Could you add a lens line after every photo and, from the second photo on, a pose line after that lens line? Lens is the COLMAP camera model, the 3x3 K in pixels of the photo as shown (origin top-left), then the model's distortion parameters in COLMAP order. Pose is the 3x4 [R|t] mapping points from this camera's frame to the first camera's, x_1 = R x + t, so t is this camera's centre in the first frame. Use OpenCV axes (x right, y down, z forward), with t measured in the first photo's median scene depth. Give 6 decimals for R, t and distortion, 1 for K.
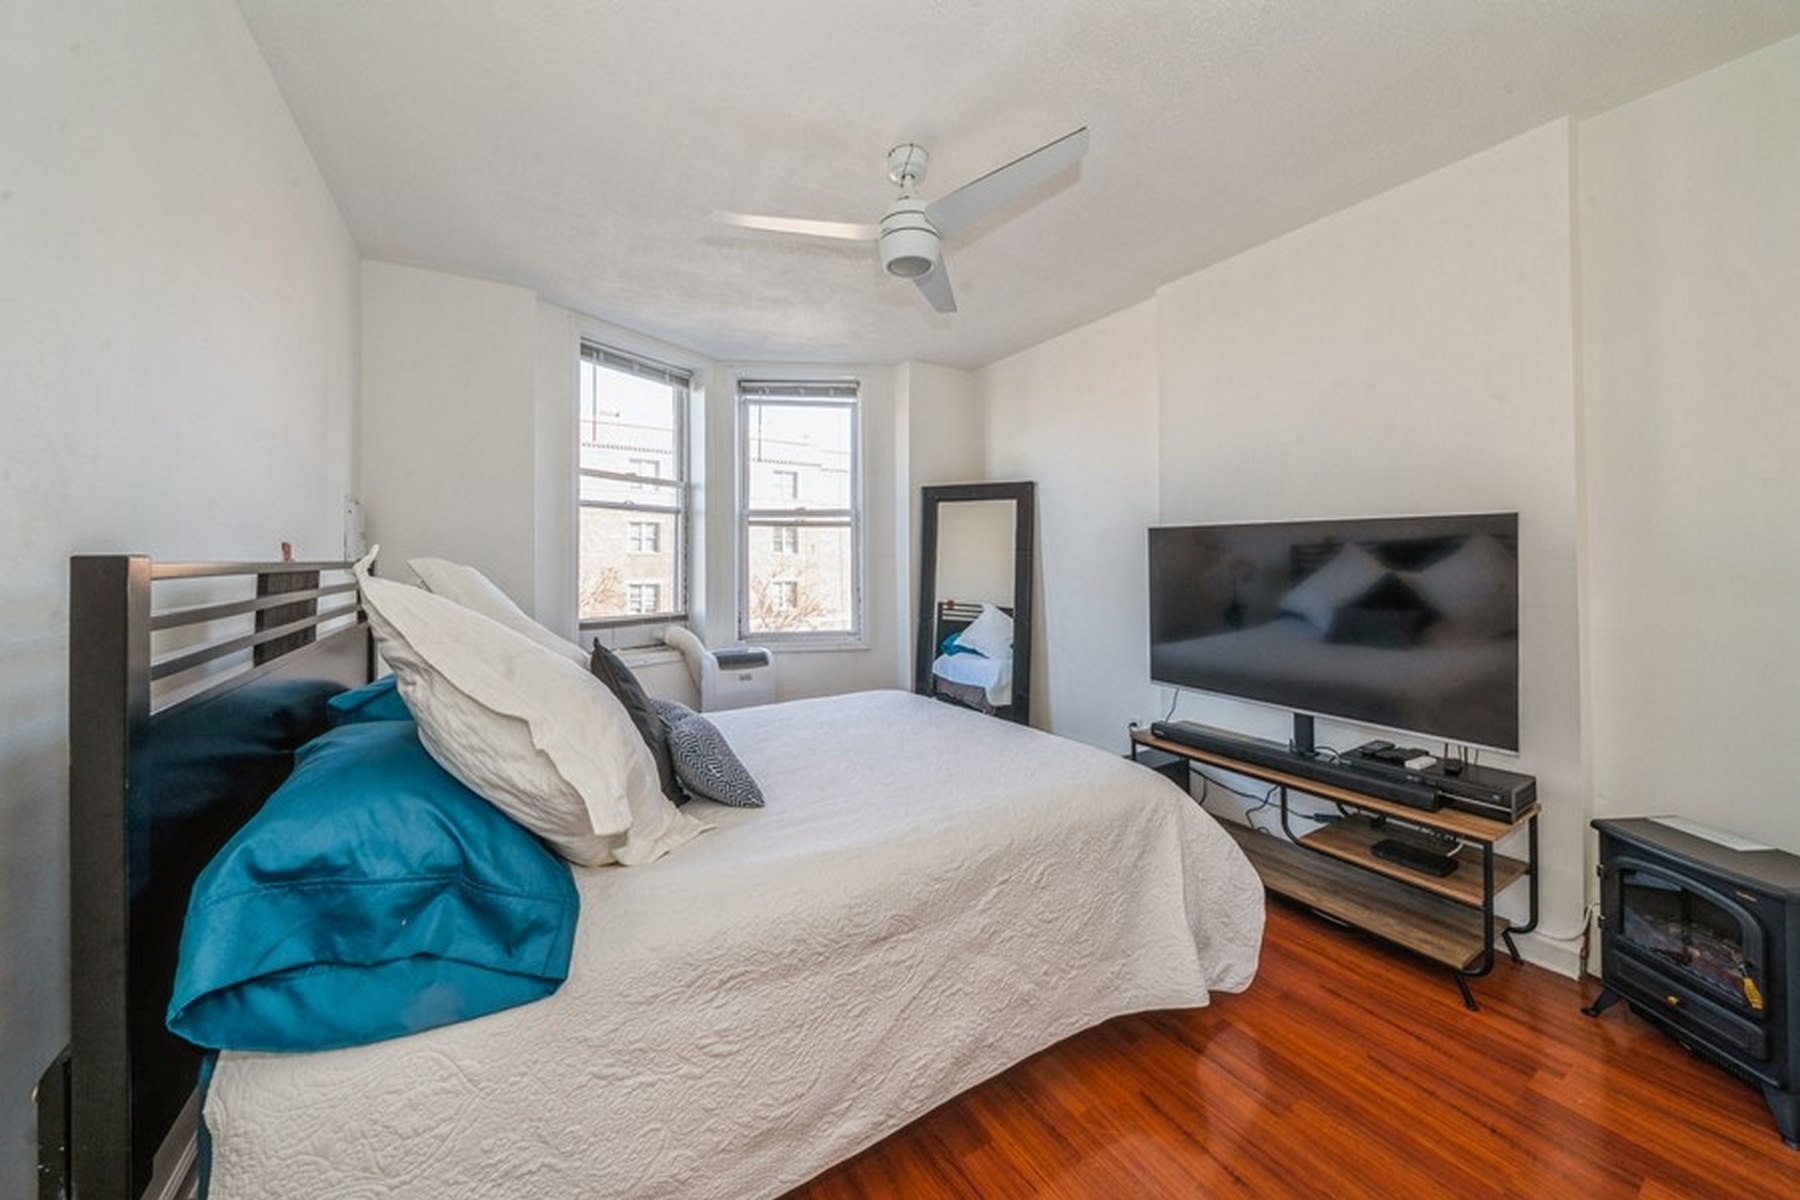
lens RADIAL K [[635.9, 0, 892.4], [0, 635.9, 562.8], [0, 0, 1]] dist [0.000270, 0.000090]
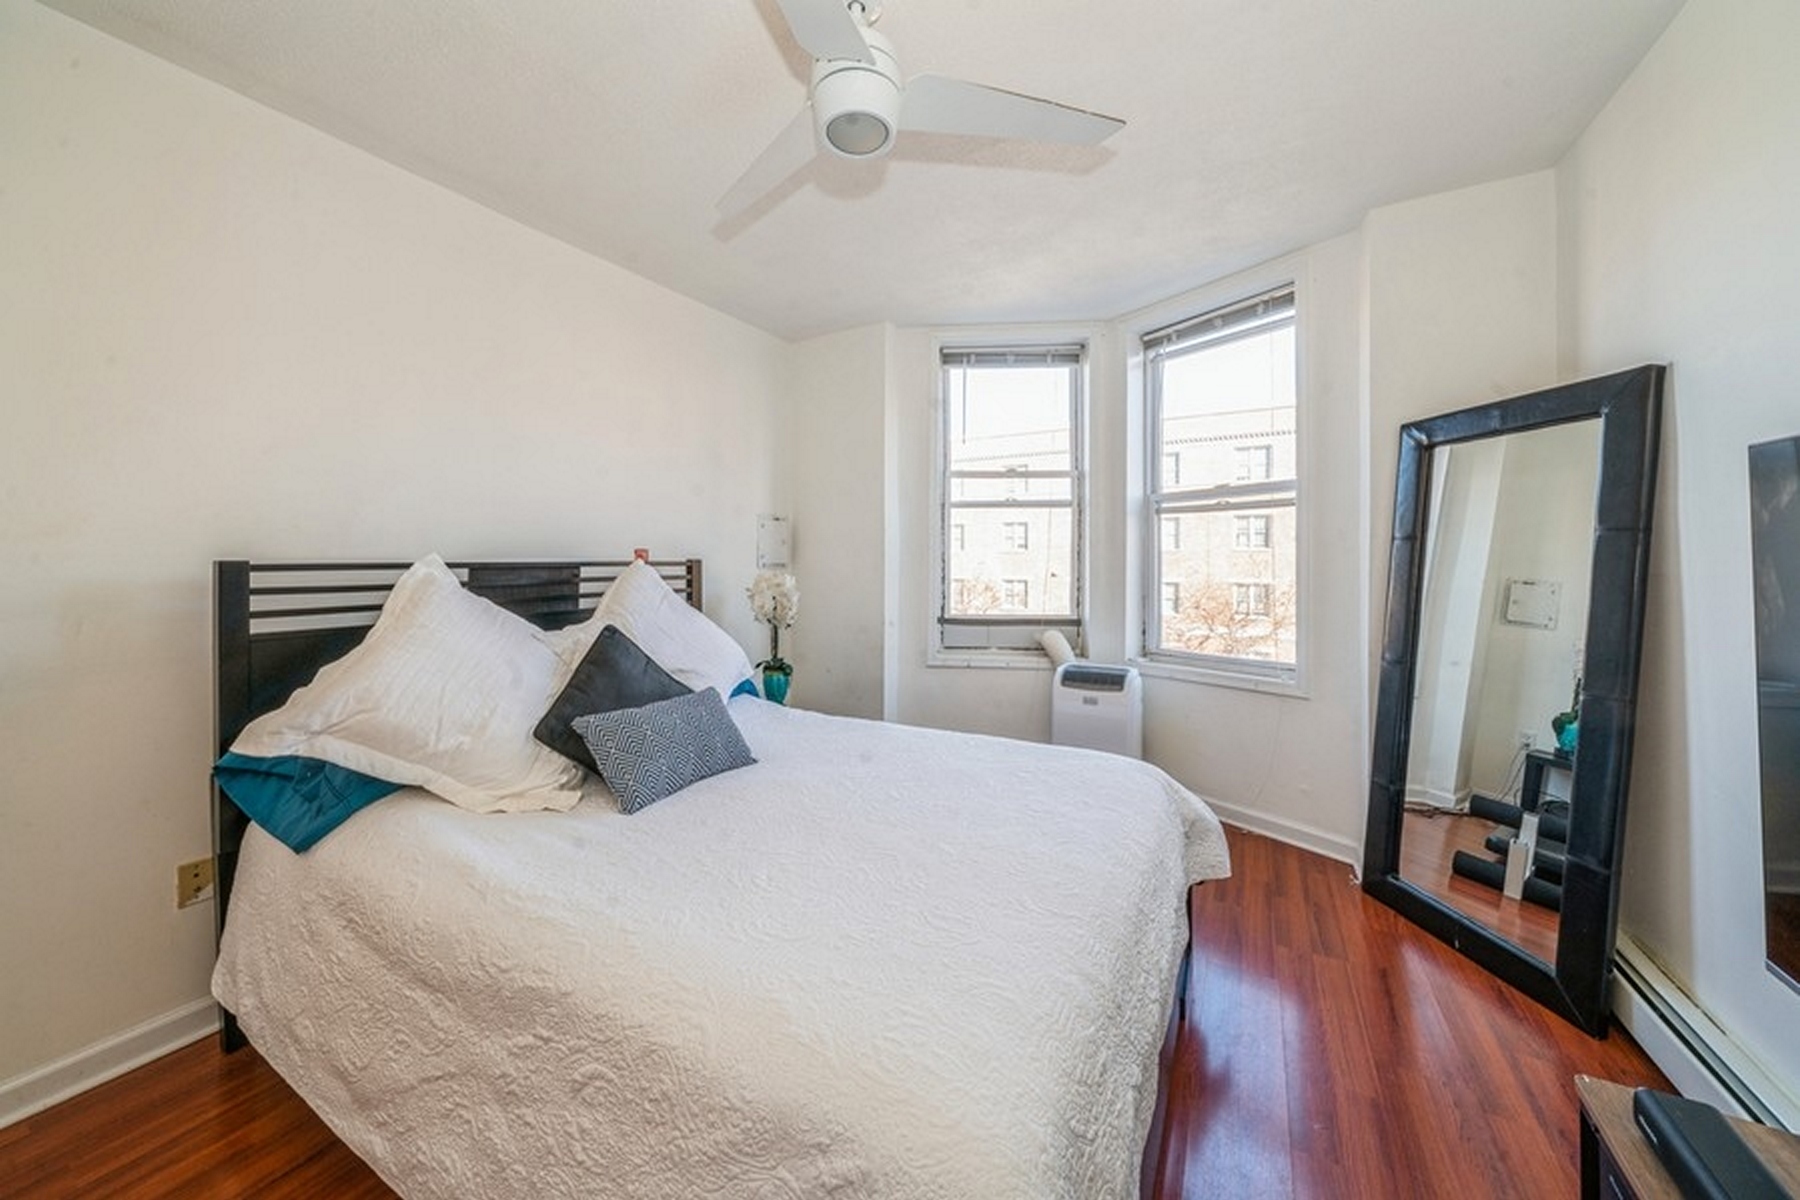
lens RADIAL K [[635.9, 0, 892.4], [0, 635.9, 562.8], [0, 0, 1]] dist [0.000270, 0.000090]
pose [[0.481454, 0.003383, -0.876465, 0.334837], [0.001999, 0.999986, 0.004958, -0.002448], [0.876469, -0.004139, 0.481441, 0.350437]]
